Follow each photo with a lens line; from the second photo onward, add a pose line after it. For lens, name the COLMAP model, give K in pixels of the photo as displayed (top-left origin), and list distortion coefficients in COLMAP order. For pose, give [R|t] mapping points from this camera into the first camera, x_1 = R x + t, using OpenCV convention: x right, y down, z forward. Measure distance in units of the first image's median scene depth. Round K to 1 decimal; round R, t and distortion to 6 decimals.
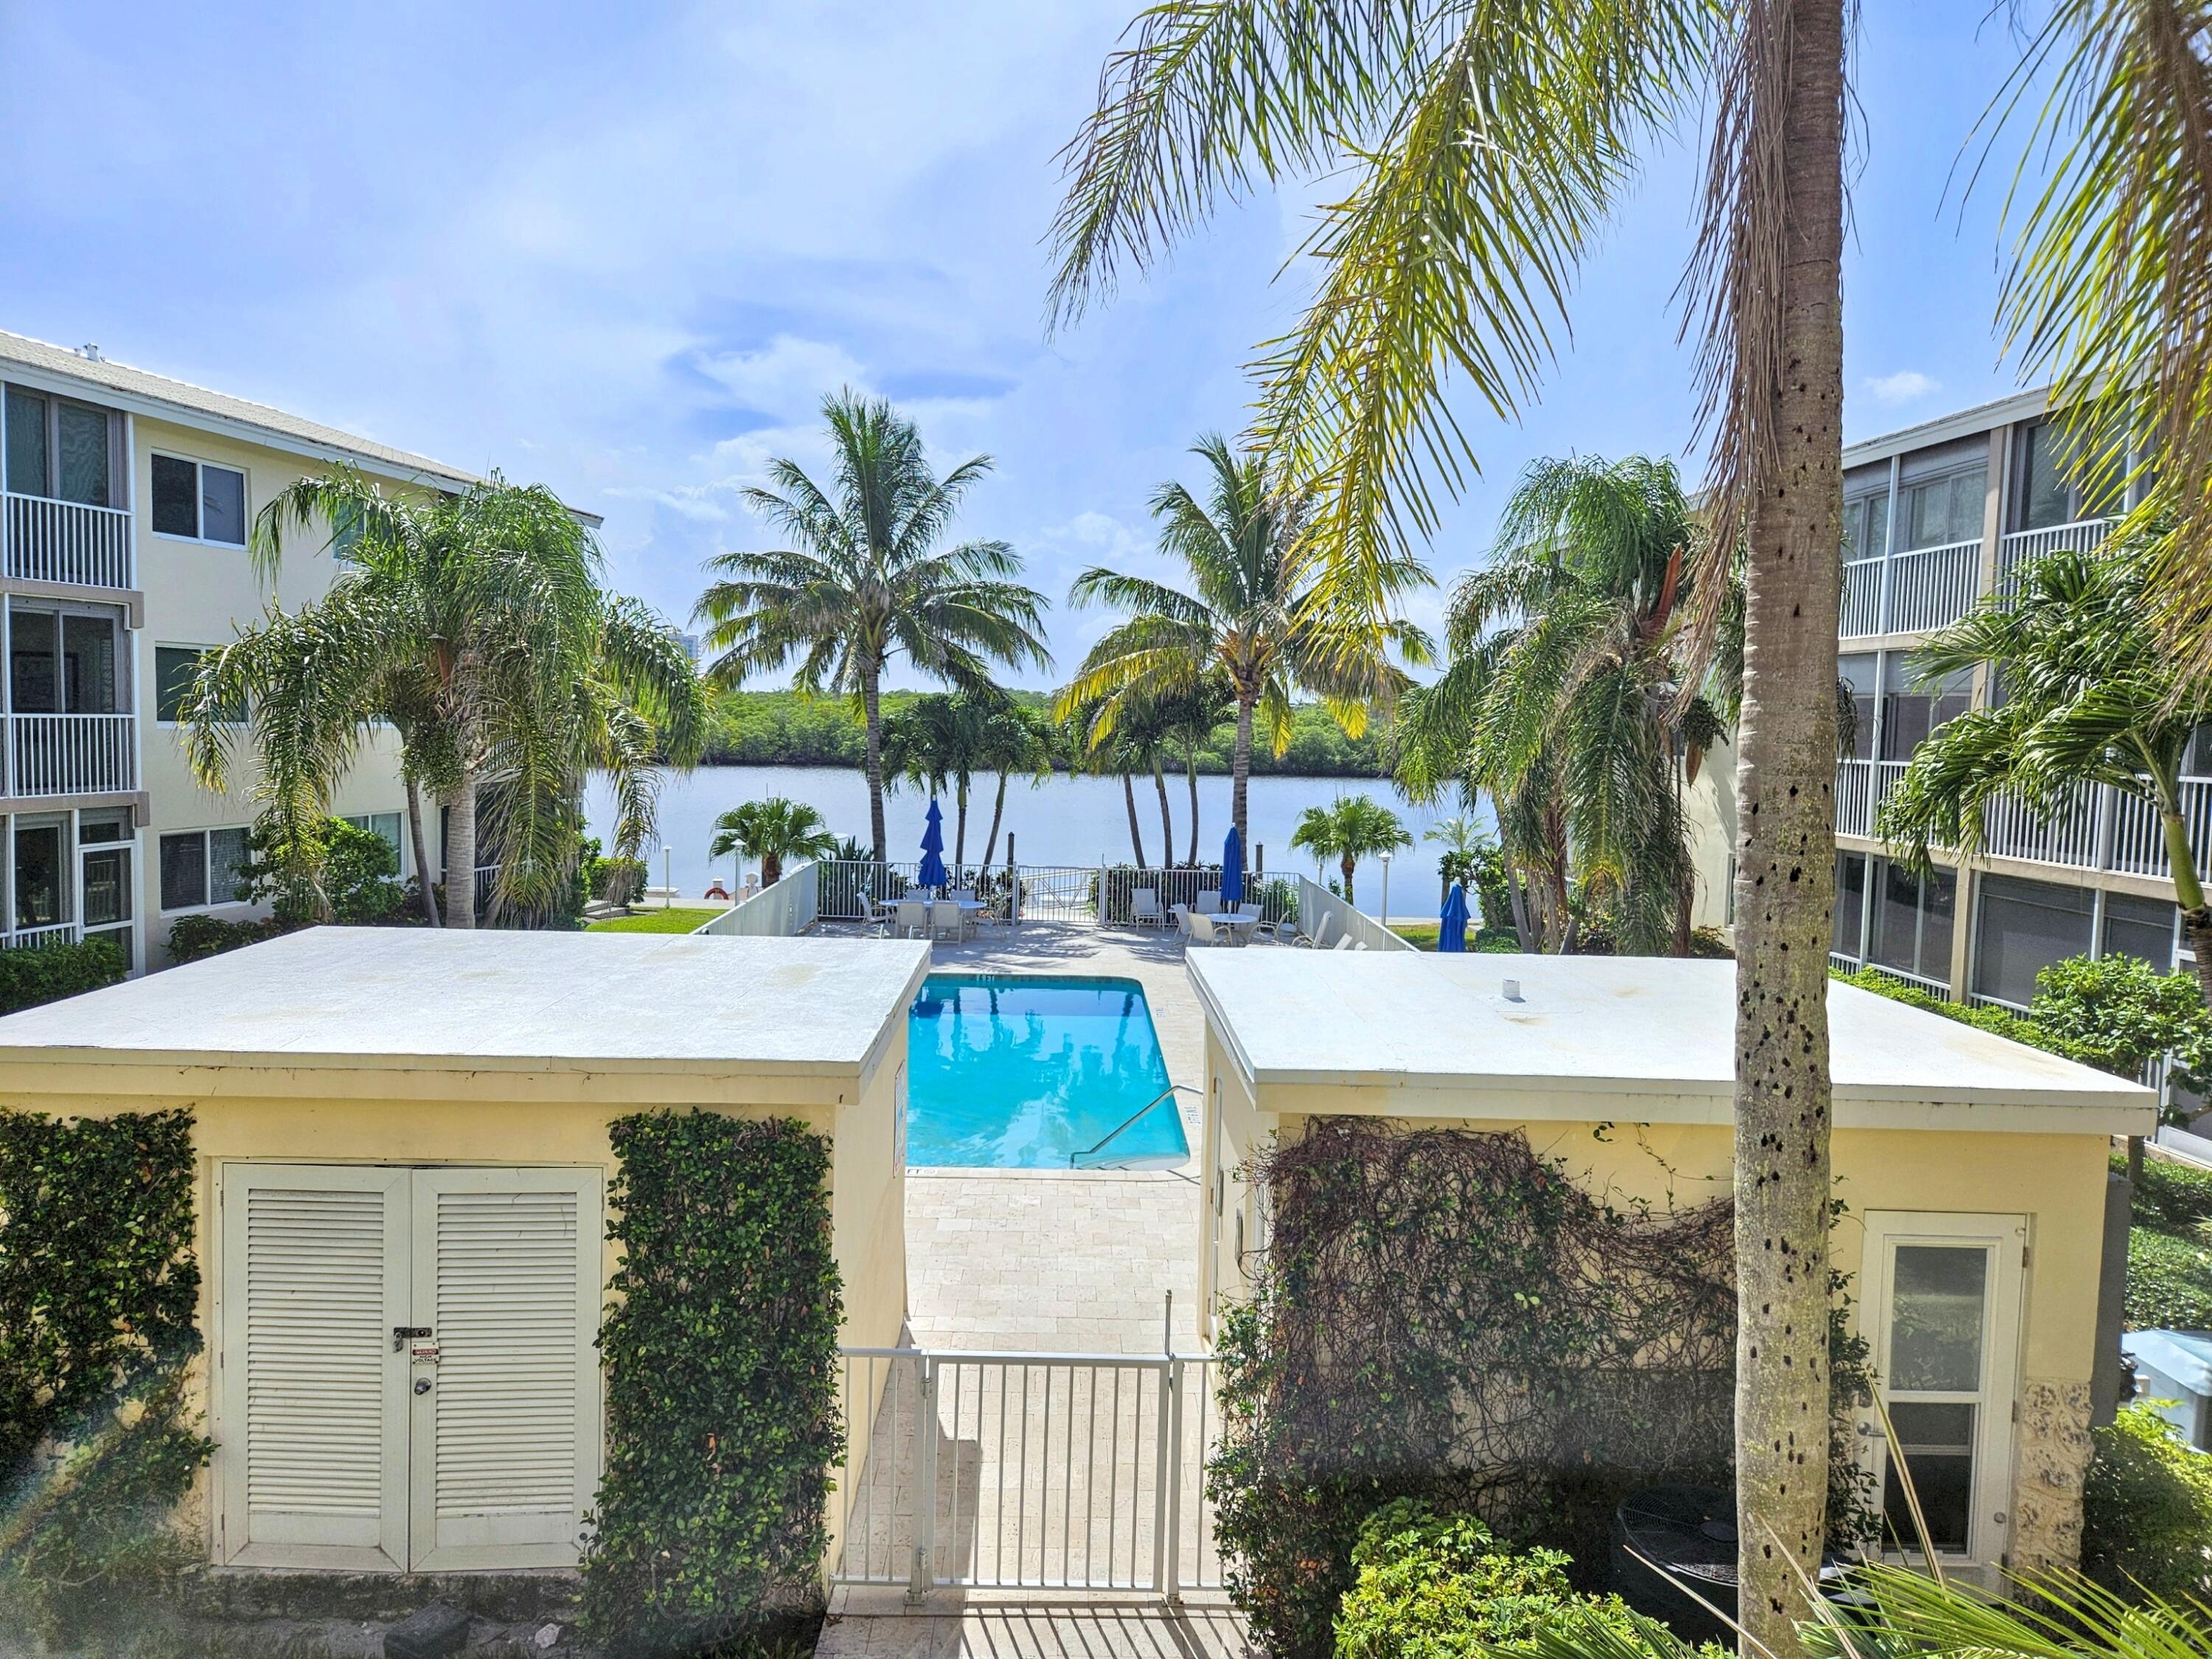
lens RADIAL K [[1504.3, 0, 1106.0], [0, 1504.3, 829.5], [0, 0, 1]] dist [0.044959, -0.004977]
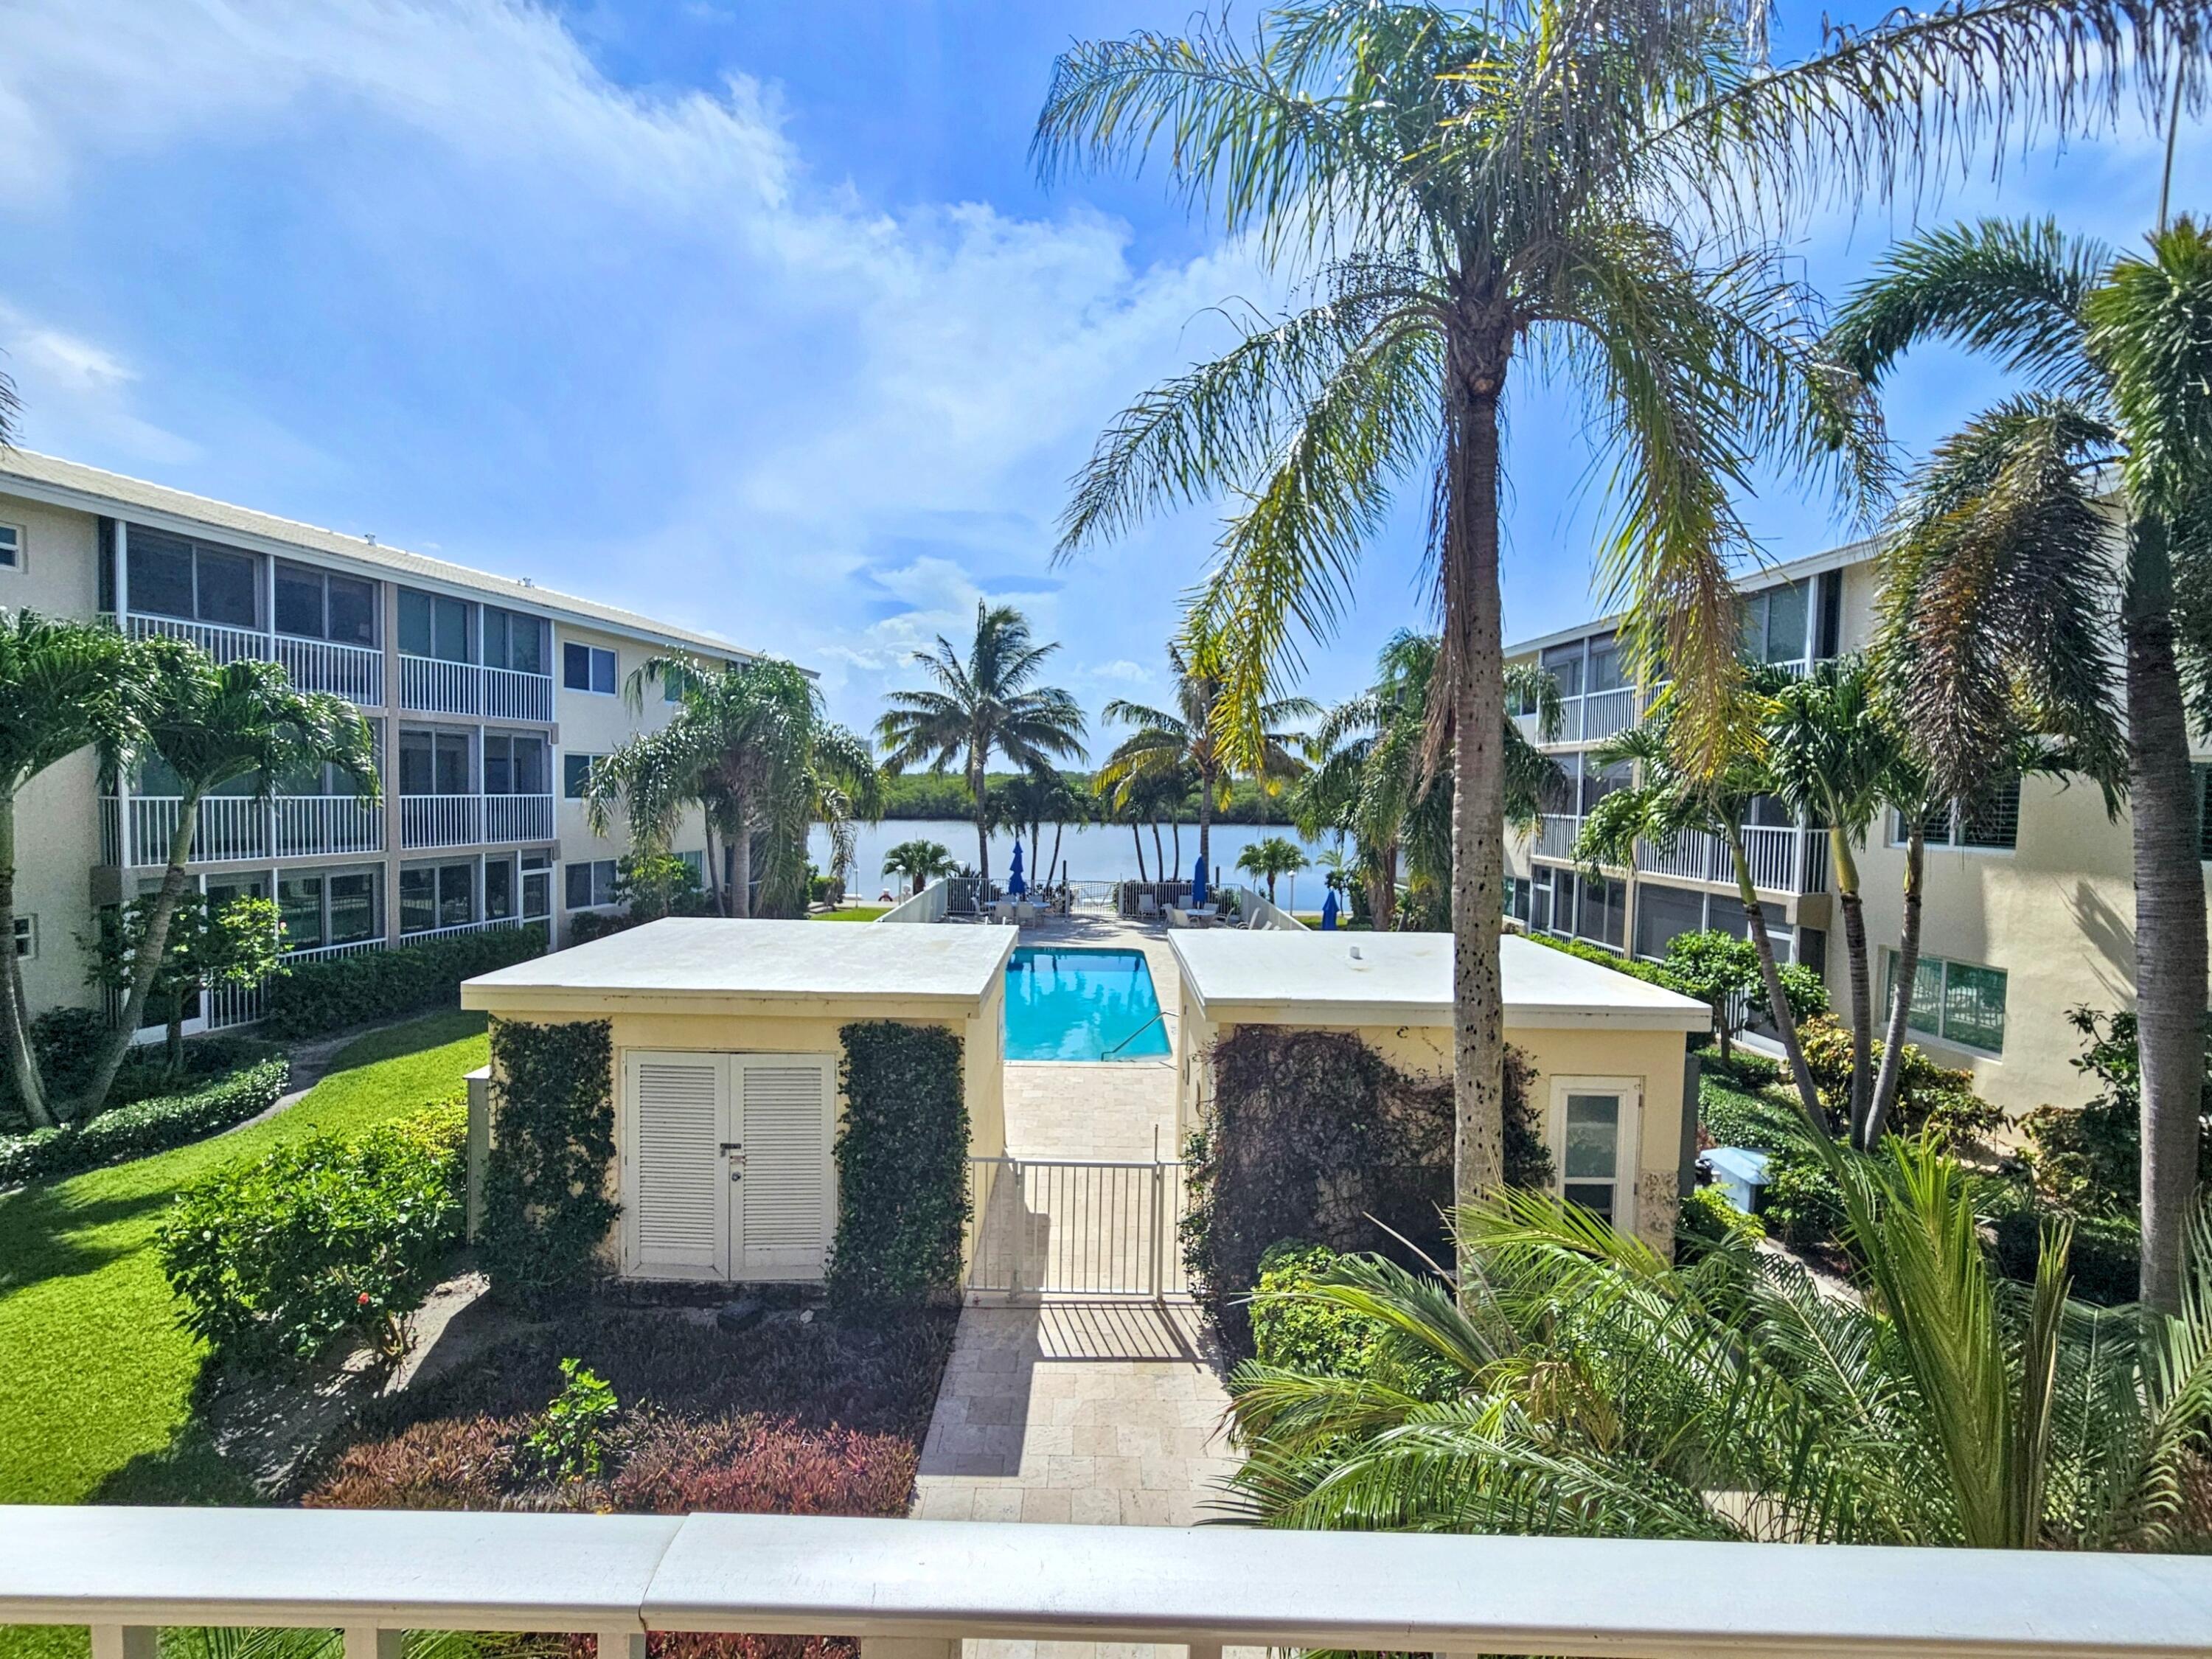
lens RADIAL K [[1504.3, 0, 1106.0], [0, 1504.3, 829.5], [0, 0, 1]] dist [0.044959, -0.004977]
pose [[0.999394, -0.005600, -0.034353, 0.042910], [0.005556, 0.999984, -0.001364, -0.032518], [0.034360, 0.001173, 0.999409, -0.709974]]
